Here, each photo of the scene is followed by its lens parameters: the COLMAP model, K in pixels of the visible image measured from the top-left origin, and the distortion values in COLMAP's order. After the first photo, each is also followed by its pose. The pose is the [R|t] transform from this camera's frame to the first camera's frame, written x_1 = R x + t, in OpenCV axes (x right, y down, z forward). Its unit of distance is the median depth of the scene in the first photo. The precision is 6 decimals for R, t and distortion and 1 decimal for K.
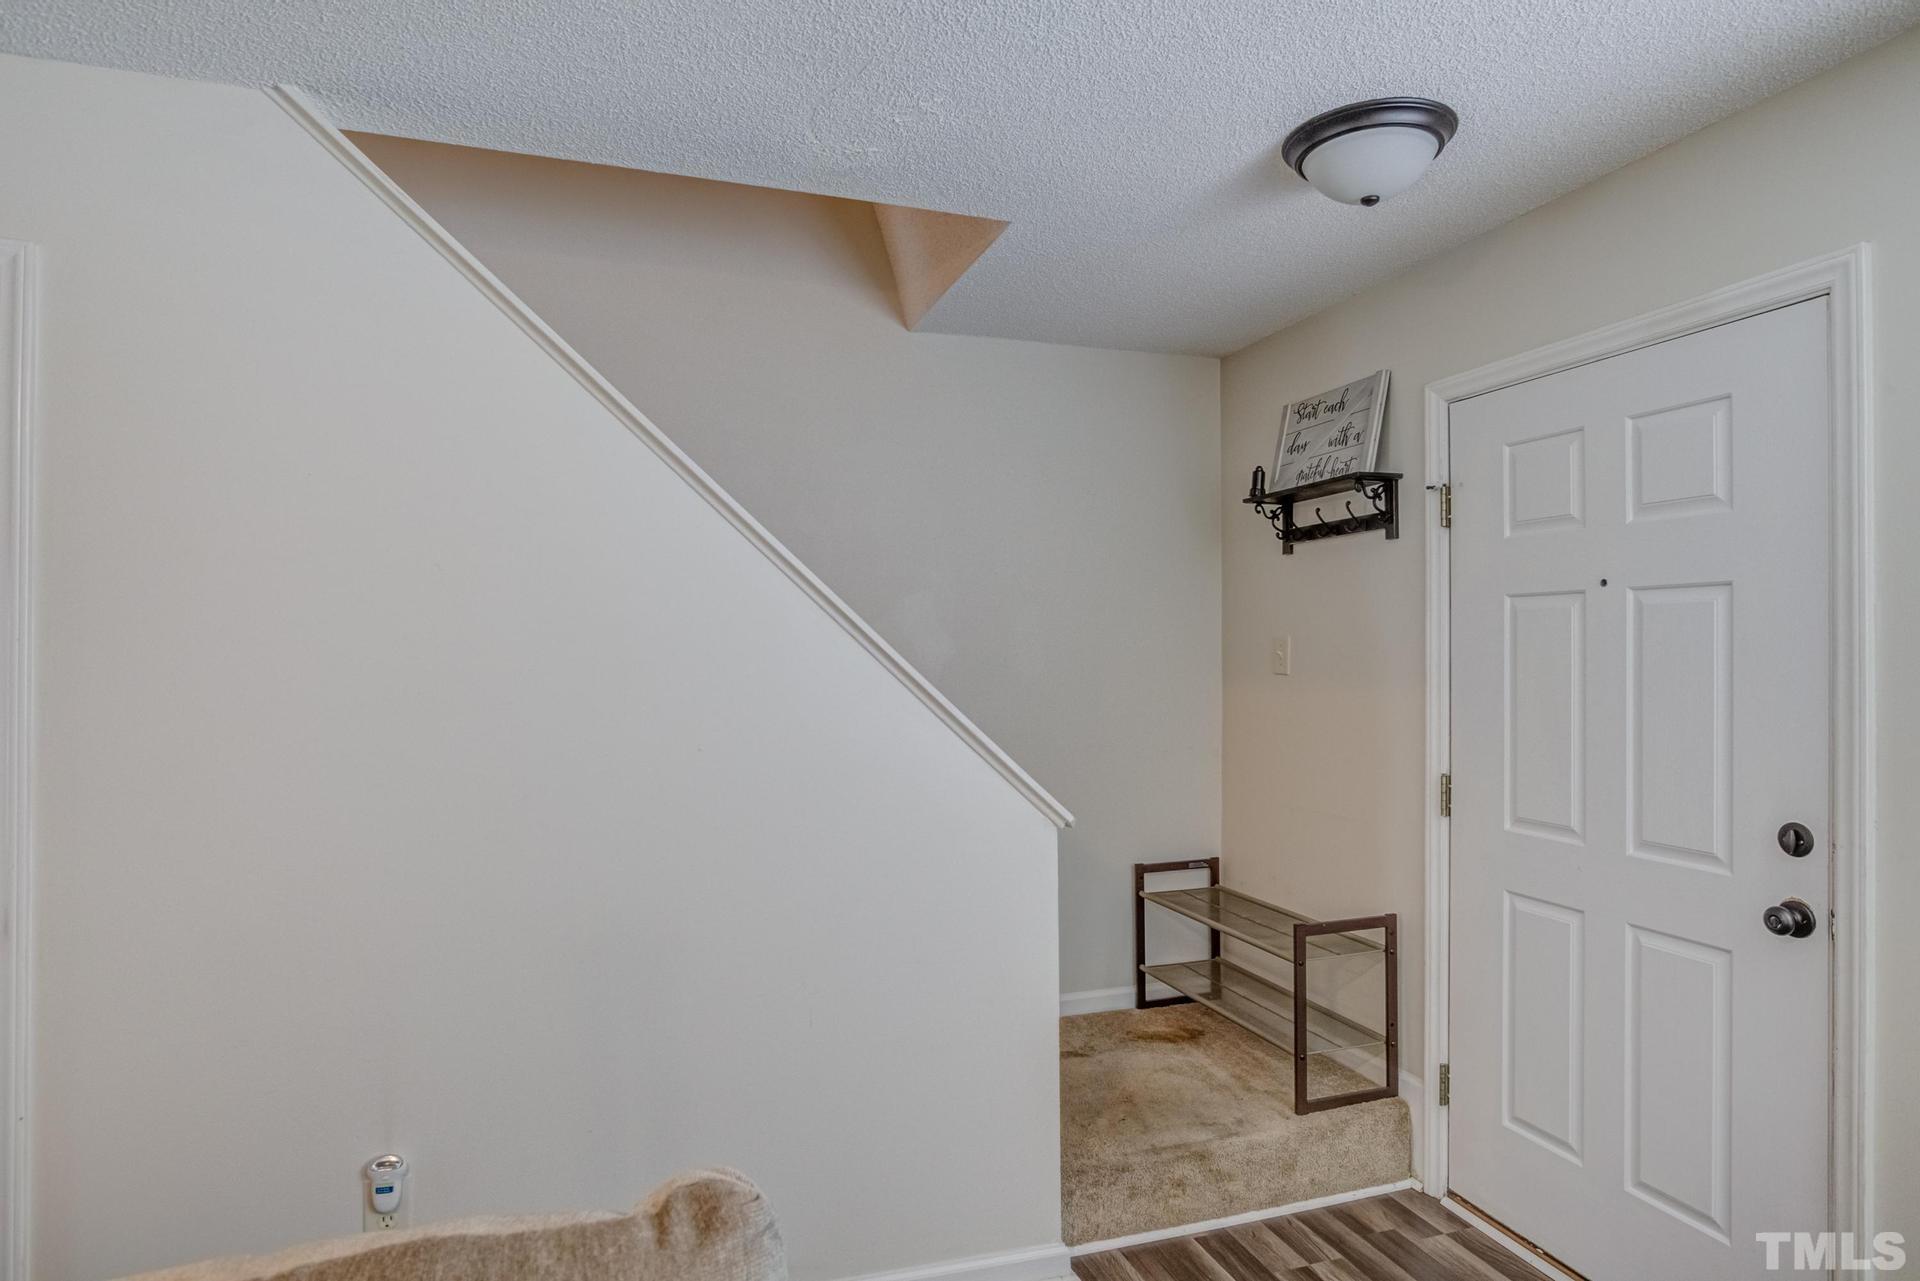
lens RADIAL K [[1120.6, 0, 960.3], [0, 1120.6, 655.9], [0, 0, 1]] dist [-0.000678, 0.000089]
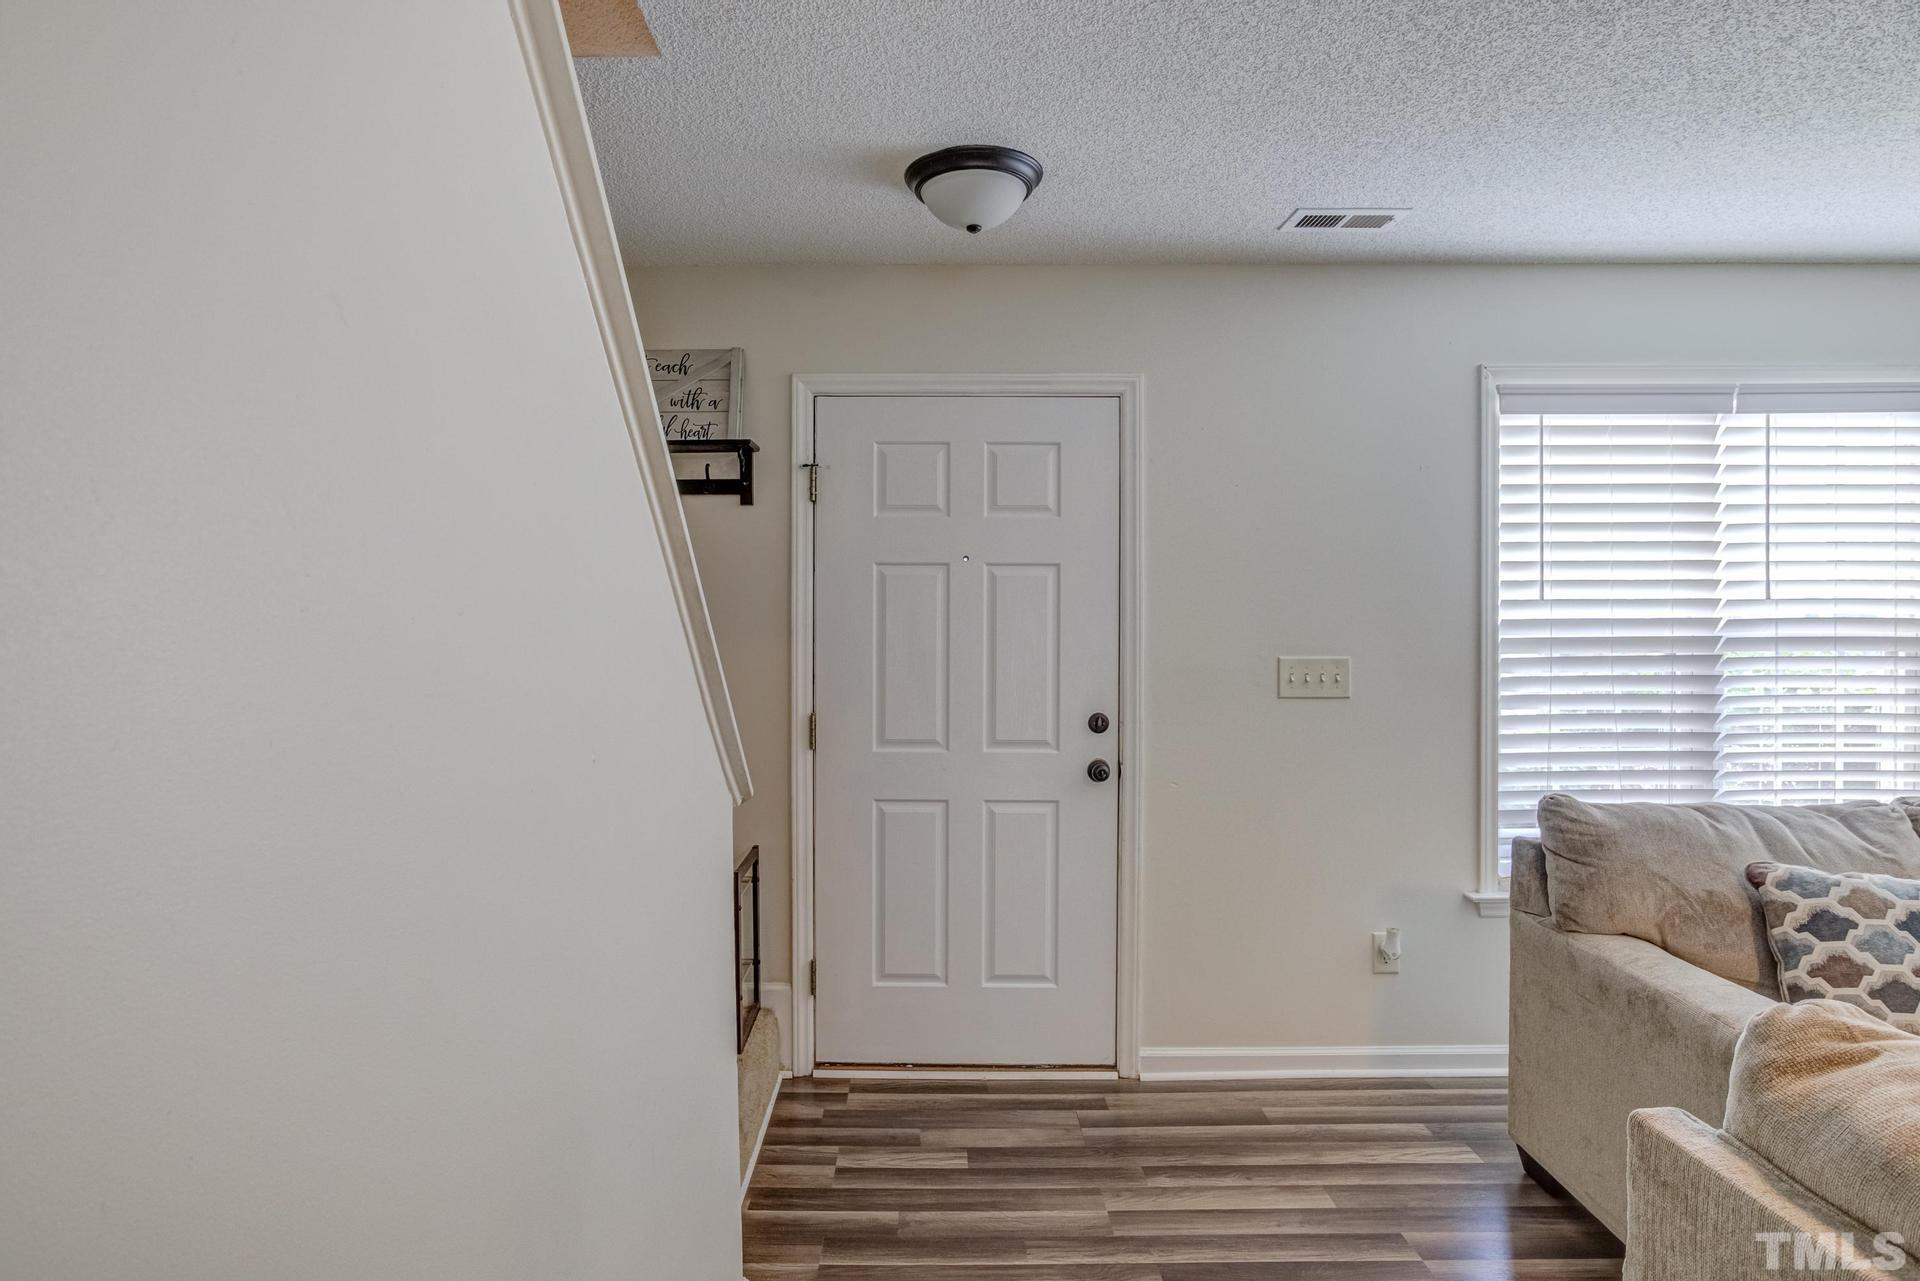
lens RADIAL K [[1009.7, 0, 966.8], [0, 1009.7, 643.6], [0, 0, 1]] dist [-0.011490, 0.001409]
pose [[0.308801, -0.014944, 0.951009, -0.551014], [0.001722, 0.999884, 0.015152, 0.018507], [-0.951125, -0.003041, 0.308791, 0.552000]]
